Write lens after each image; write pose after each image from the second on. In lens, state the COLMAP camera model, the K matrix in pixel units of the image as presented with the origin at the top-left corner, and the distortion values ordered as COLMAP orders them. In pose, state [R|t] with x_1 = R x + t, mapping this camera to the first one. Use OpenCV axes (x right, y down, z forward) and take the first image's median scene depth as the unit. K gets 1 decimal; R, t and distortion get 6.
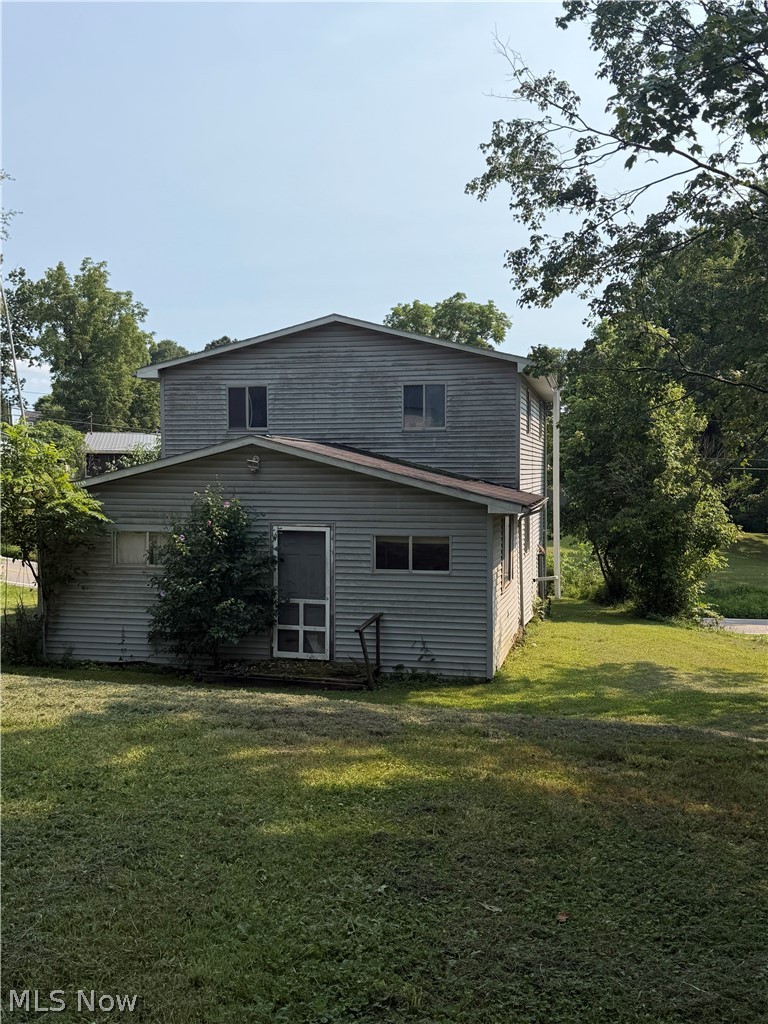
lens RADIAL K [[1076.5, 0, 384.0], [0, 1076.5, 510.2], [0, 0, 1]] dist [0.004410, 0.000000]
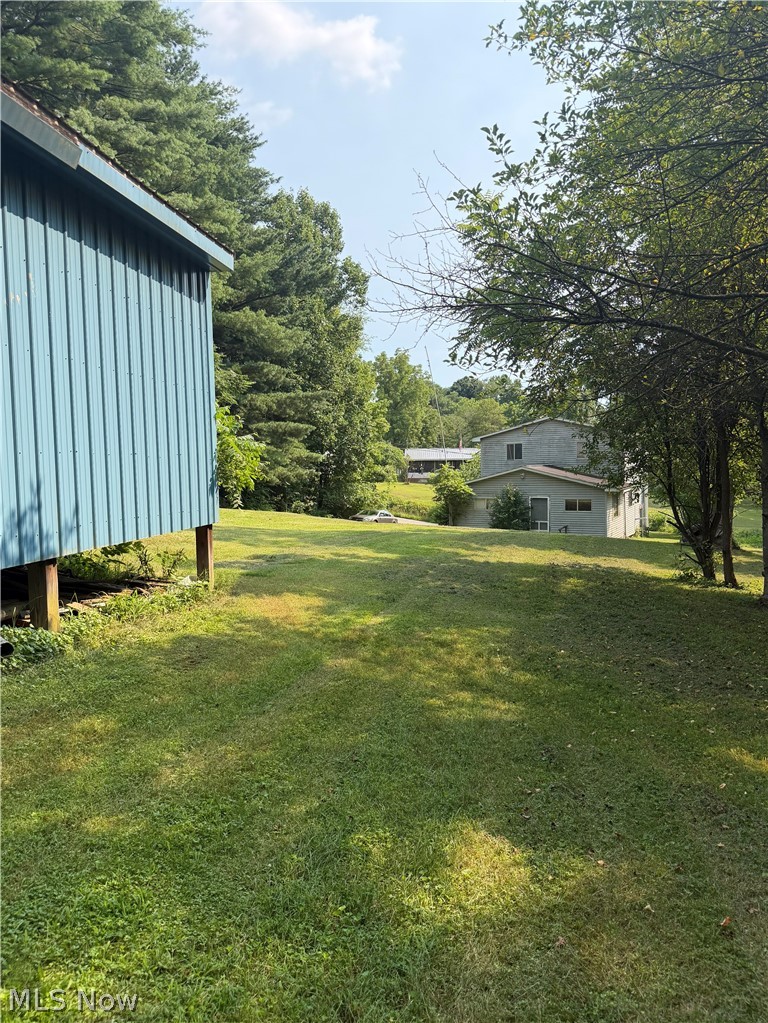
lens RADIAL K [[703.0, 0, 376.5], [0, 703.0, 508.6], [0, 0, 1]] dist [0.060279, -0.000504]
pose [[0.962826, -0.001395, -0.270120, 0.015442], [0.008557, 0.999642, 0.025339, -0.004366], [0.269988, -0.026709, 0.962493, -0.908960]]
